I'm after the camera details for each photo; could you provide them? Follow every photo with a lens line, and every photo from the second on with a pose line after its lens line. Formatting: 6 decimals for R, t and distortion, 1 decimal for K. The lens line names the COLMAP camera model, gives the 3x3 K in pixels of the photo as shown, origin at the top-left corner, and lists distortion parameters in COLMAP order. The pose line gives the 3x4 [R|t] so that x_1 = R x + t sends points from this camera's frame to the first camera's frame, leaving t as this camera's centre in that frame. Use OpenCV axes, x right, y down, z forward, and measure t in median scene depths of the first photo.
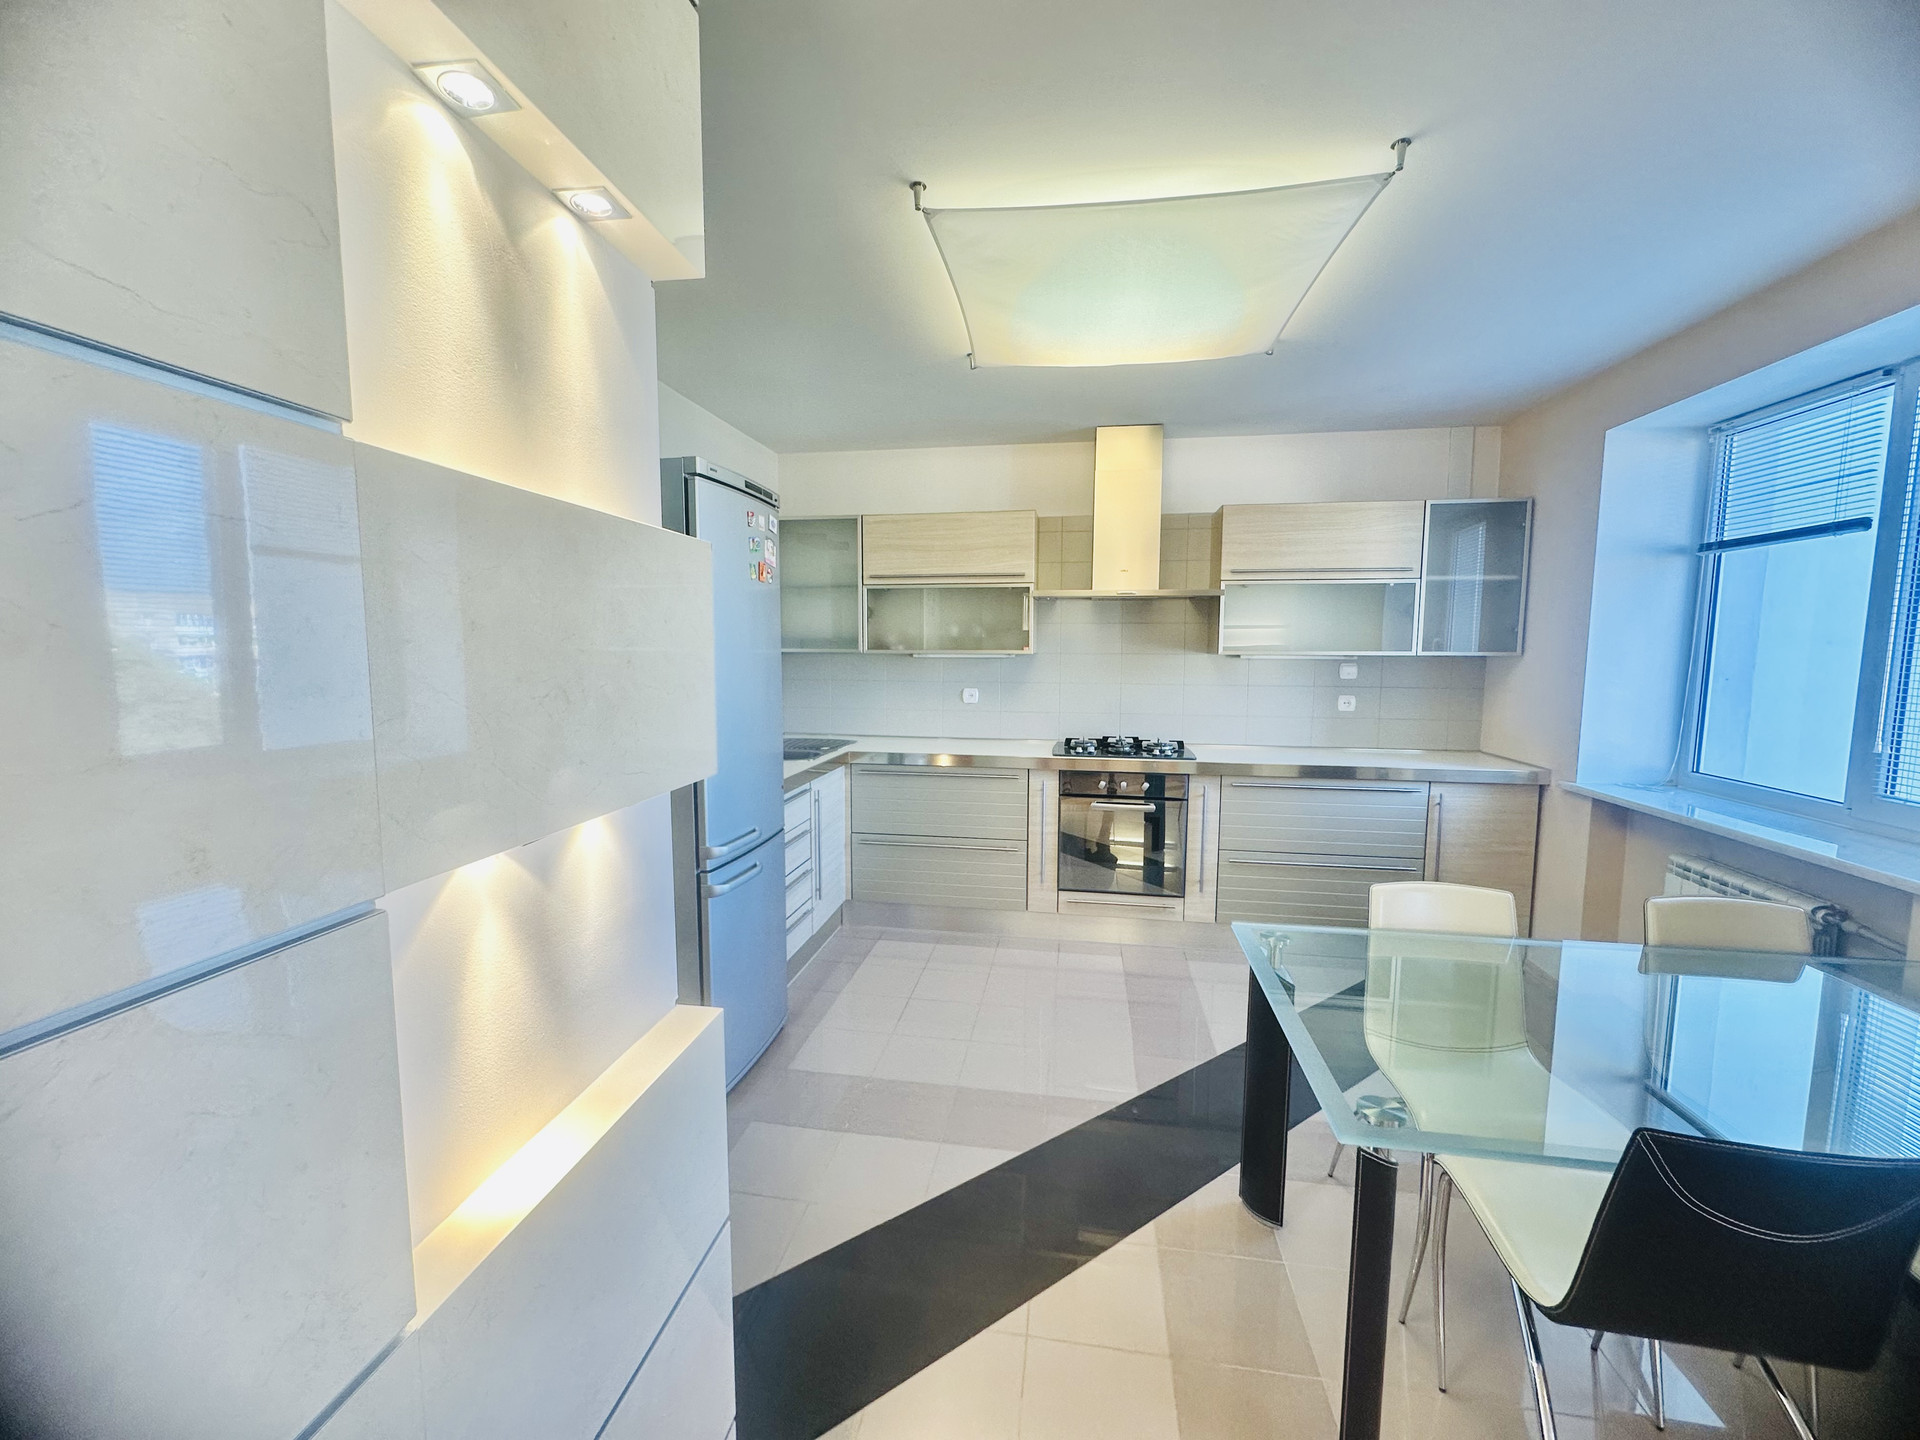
lens RADIAL K [[767.0, 0, 956.8], [0, 767.0, 722.5], [0, 0, 1]] dist [-0.002030, -0.000330]
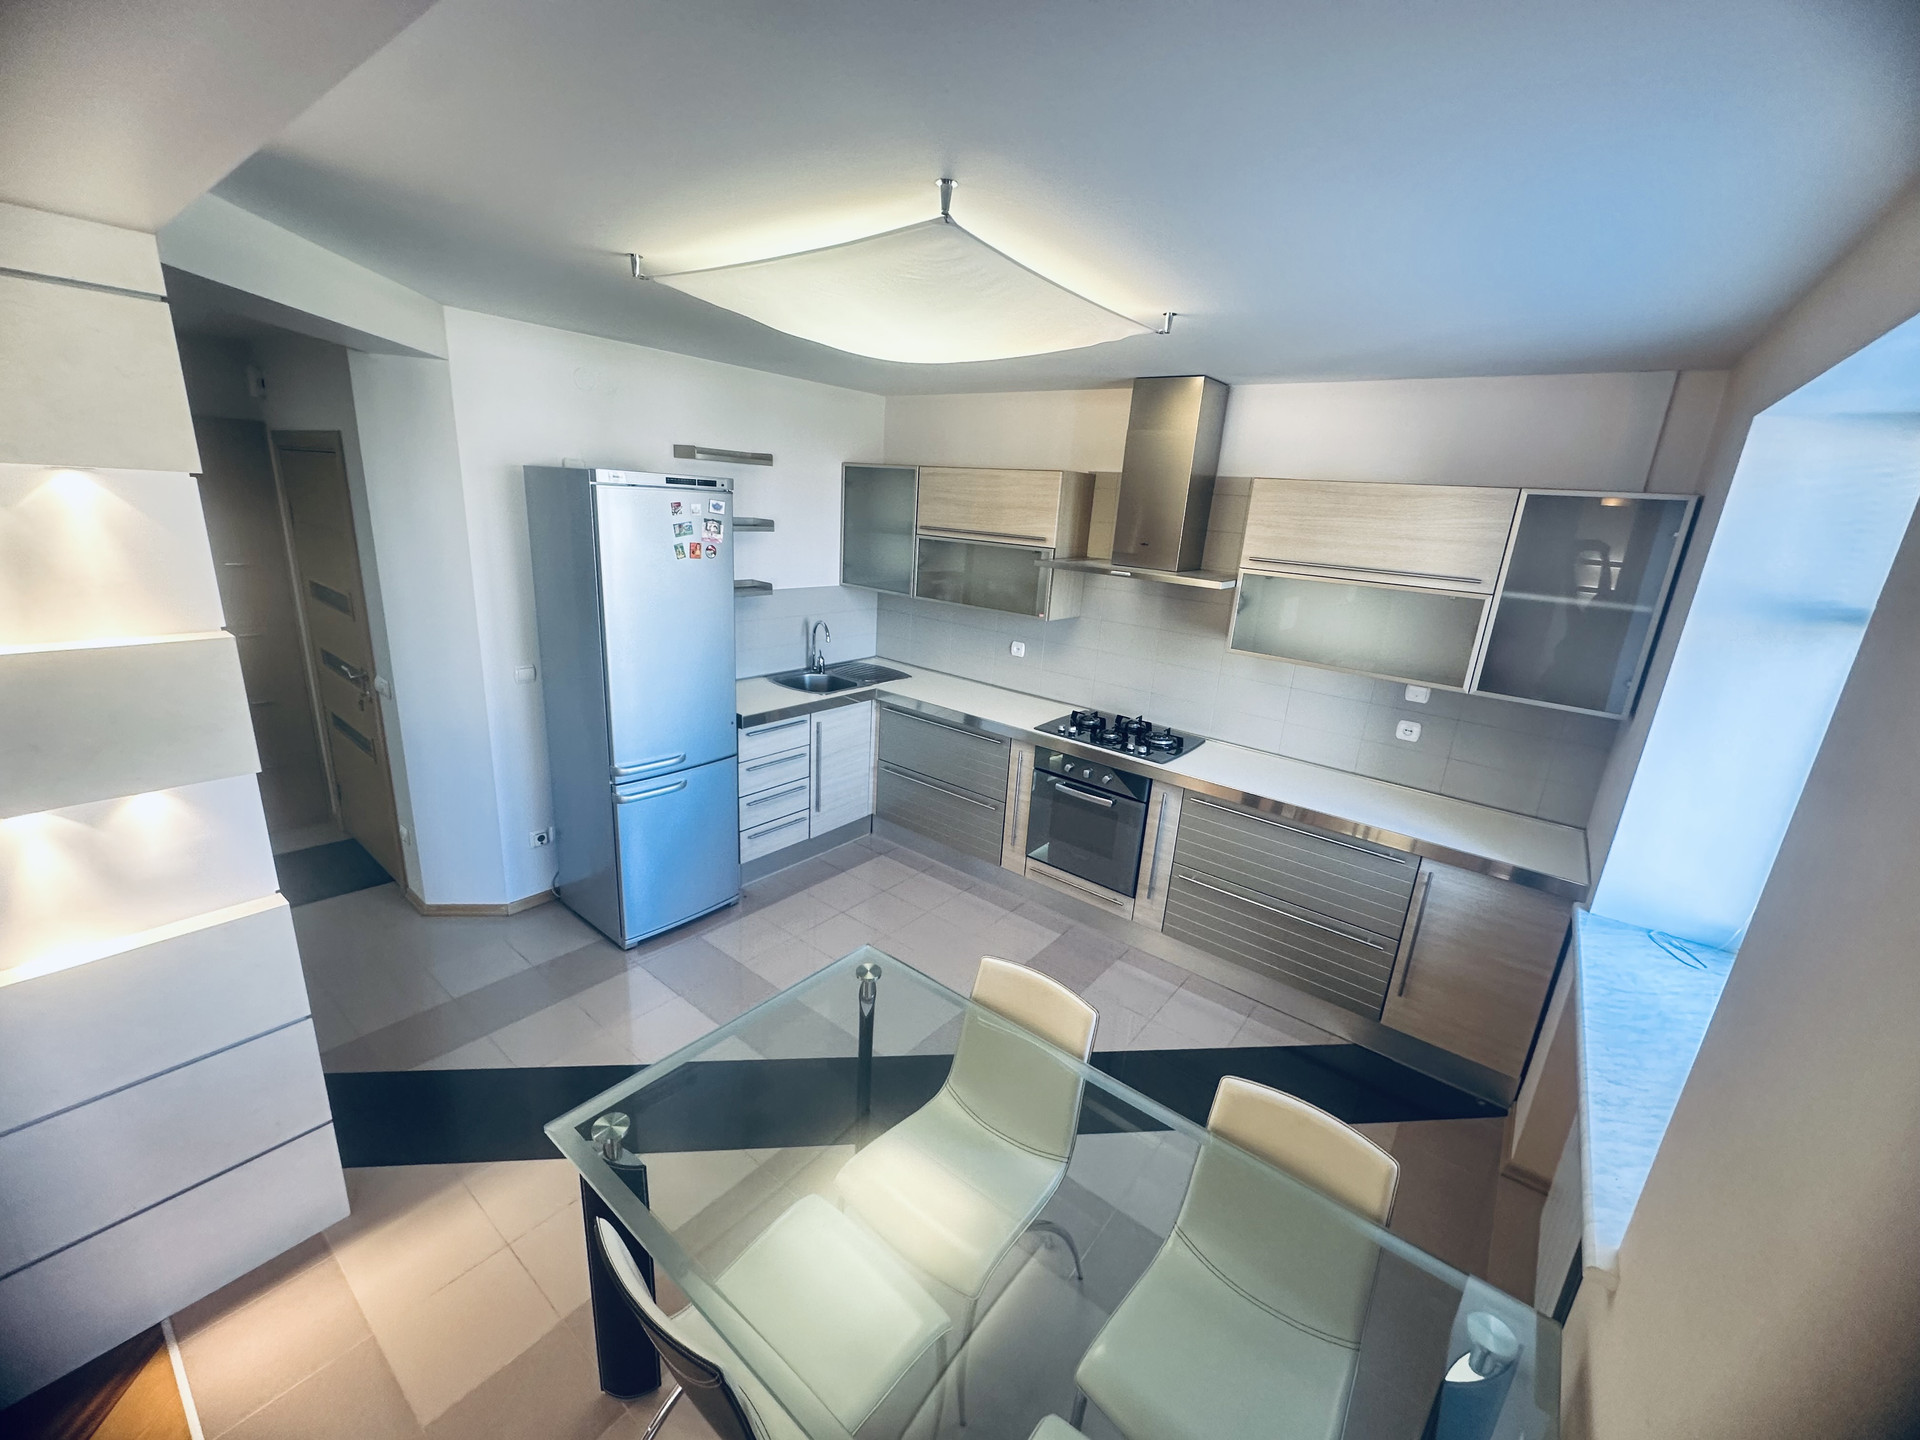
lens RADIAL K [[767.0, 0, 956.8], [0, 767.0, 722.5], [0, 0, 1]] dist [-0.002030, -0.000330]
pose [[0.875105, 0.186755, -0.446445, 0.494113], [-0.109662, 0.975065, 0.192929, -0.150248], [0.471344, -0.119875, 0.873765, 0.079530]]
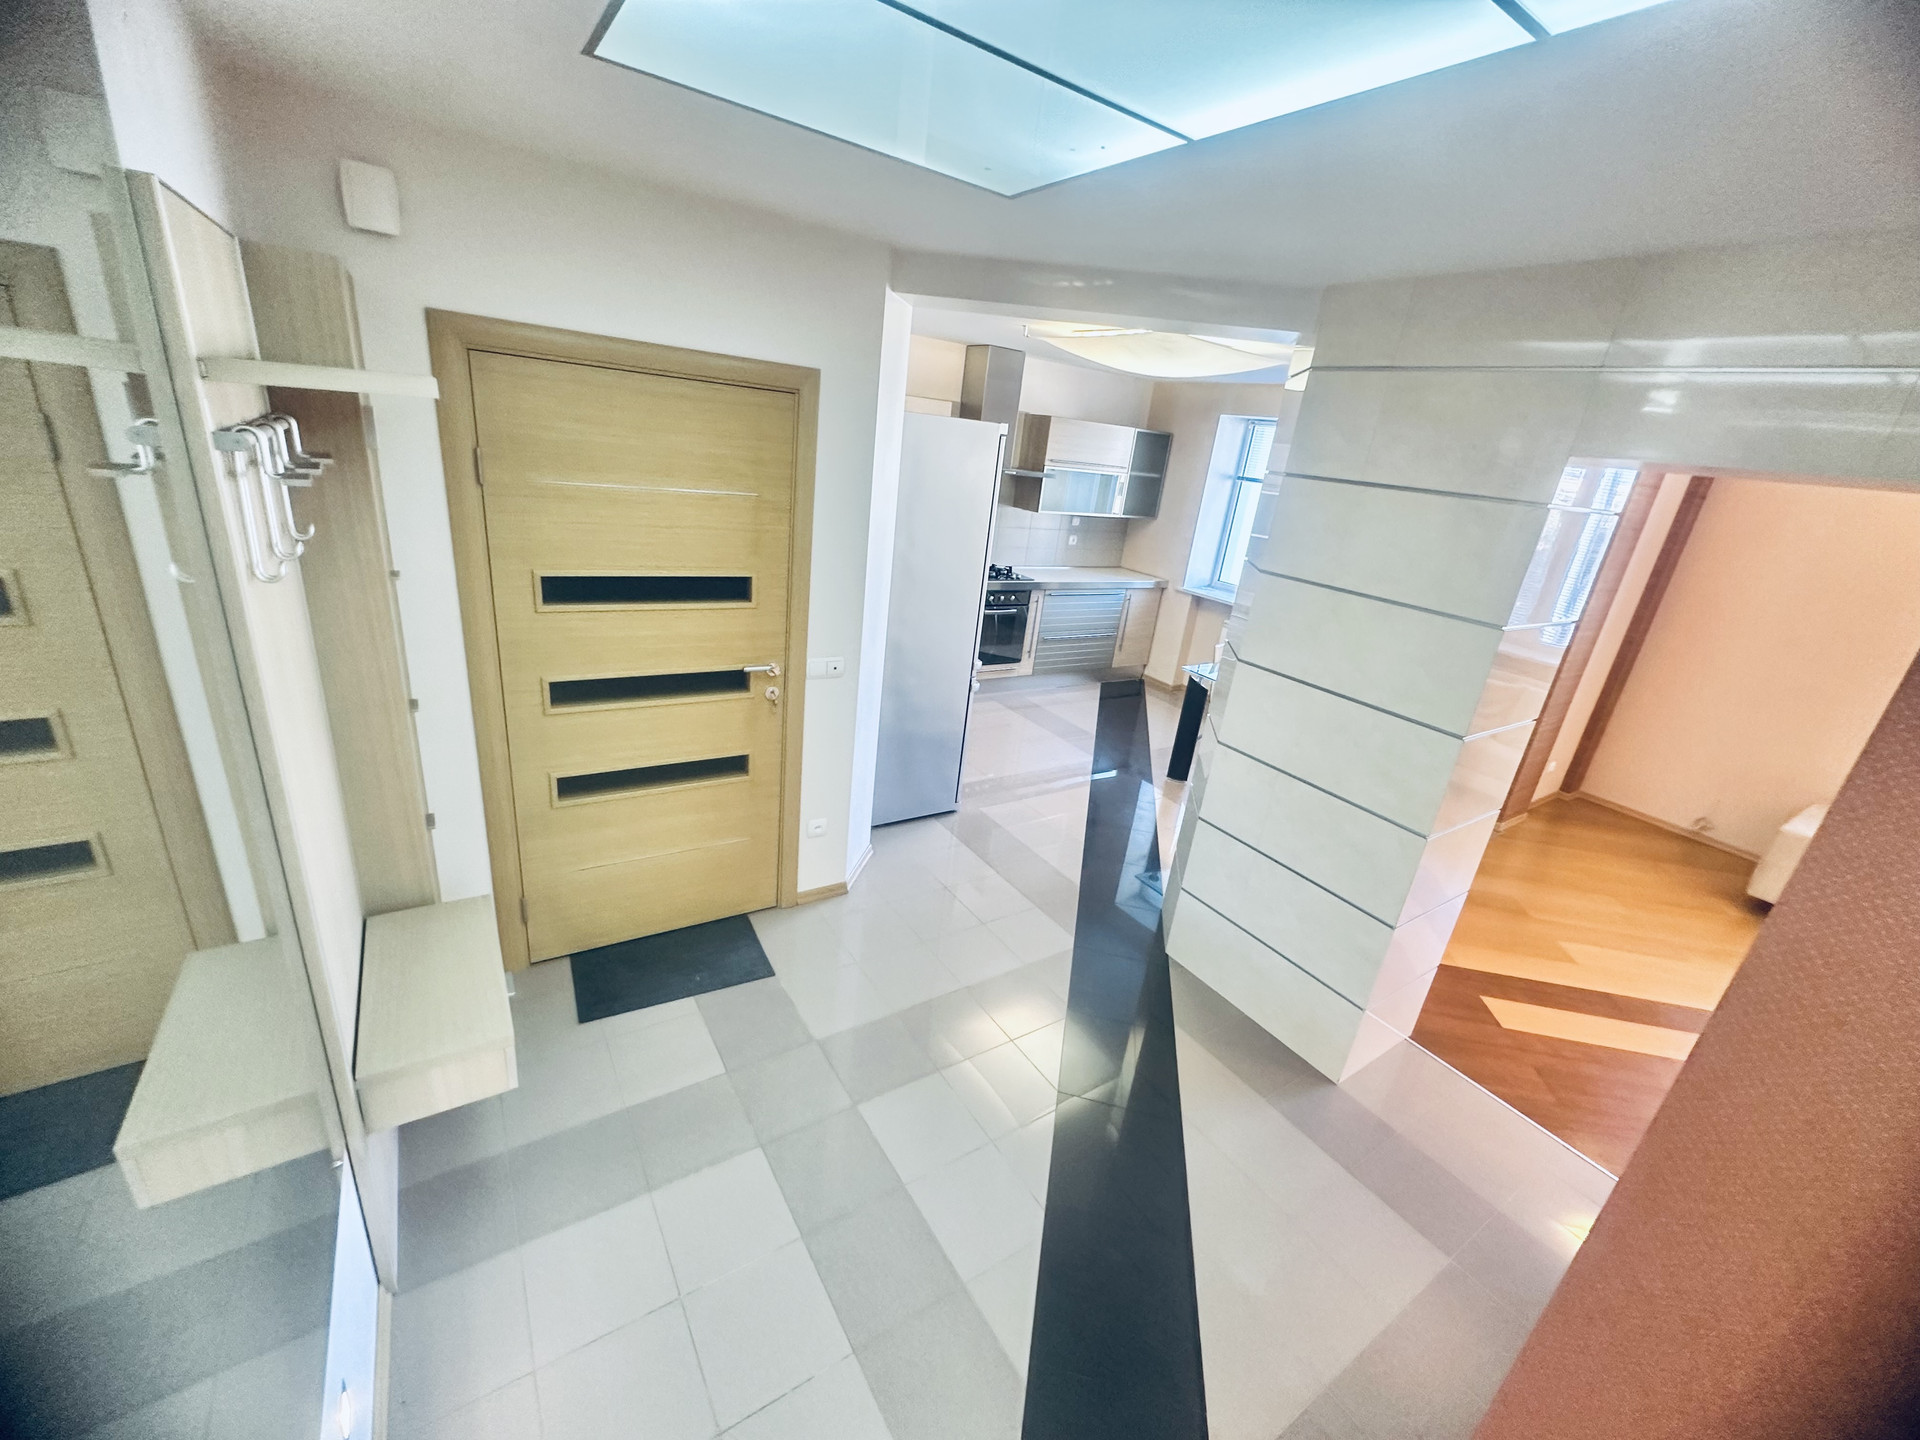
lens RADIAL K [[767.0, 0, 956.8], [0, 767.0, 722.5], [0, 0, 1]] dist [-0.002030, -0.000330]
pose [[0.732081, -0.166152, 0.660644, -0.960748], [-0.036619, 0.958798, 0.281717, -0.118143], [-0.680233, -0.230432, 0.695834, -0.118957]]
